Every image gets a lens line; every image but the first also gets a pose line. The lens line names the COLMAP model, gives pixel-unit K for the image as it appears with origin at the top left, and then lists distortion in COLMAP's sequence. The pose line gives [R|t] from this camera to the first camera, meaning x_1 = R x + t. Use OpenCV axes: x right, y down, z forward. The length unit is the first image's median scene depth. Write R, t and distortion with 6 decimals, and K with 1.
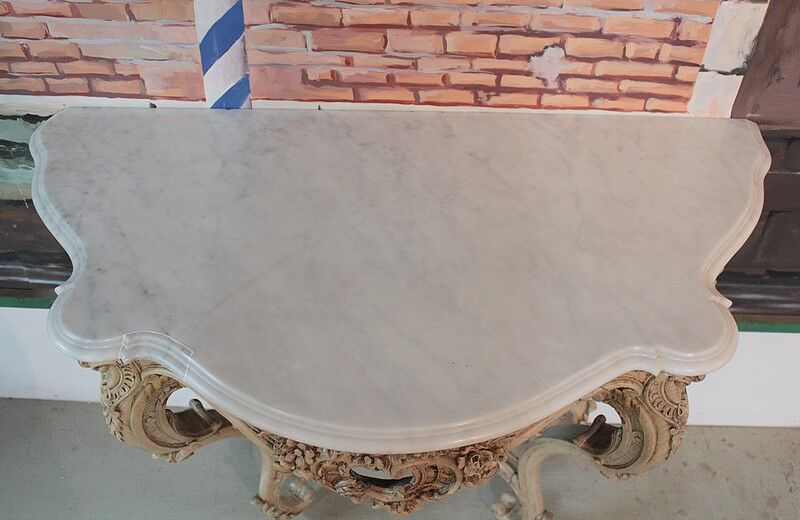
lens RADIAL K [[795.1, 0, 404.7], [0, 795.1, 259.8], [0, 0, 1]] dist [-0.080335, 0.000000]
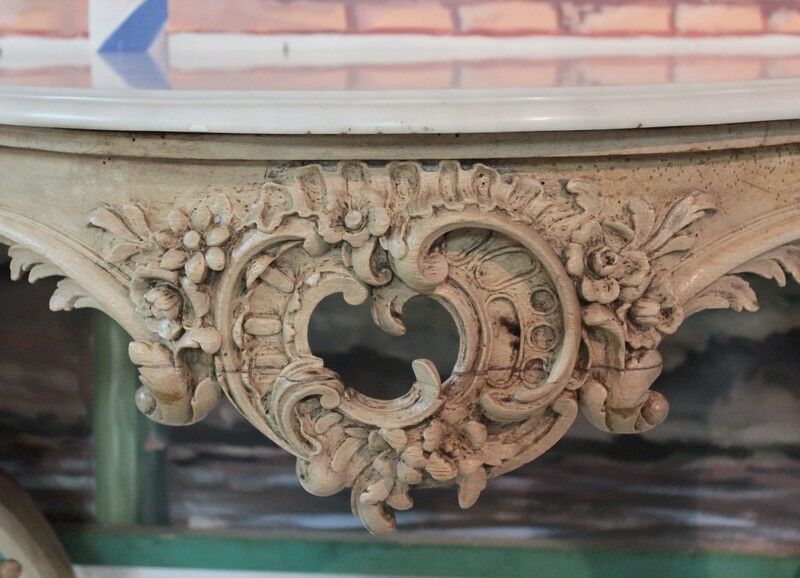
lens RADIAL K [[1332.3, 0, 377.0], [0, 1332.3, 290.4], [0, 0, 1]] dist [-0.014626, 0.000000]
pose [[0.999179, -0.004137, -0.040299, -0.004080], [-0.019128, 0.828726, -0.559328, 0.507228], [0.035711, 0.559640, 0.827966, 0.317186]]
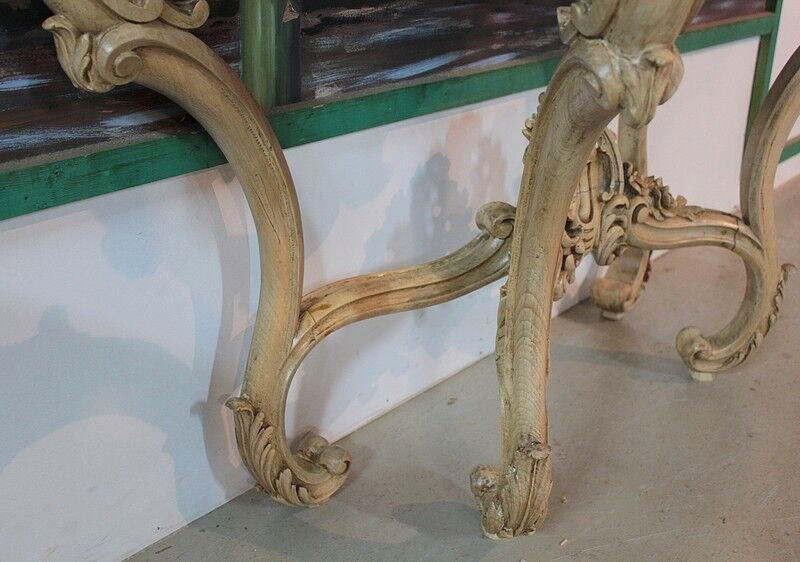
lens RADIAL K [[916.3, 0, 399.6], [0, 916.3, 279.3], [0, 0, 1]] dist [-0.064171, 0.000000]
pose [[0.634847, -0.305002, 0.709890, -0.735528], [0.550814, 0.822972, -0.138999, 0.329833], [-0.541824, 0.479260, 0.690461, 0.827999]]
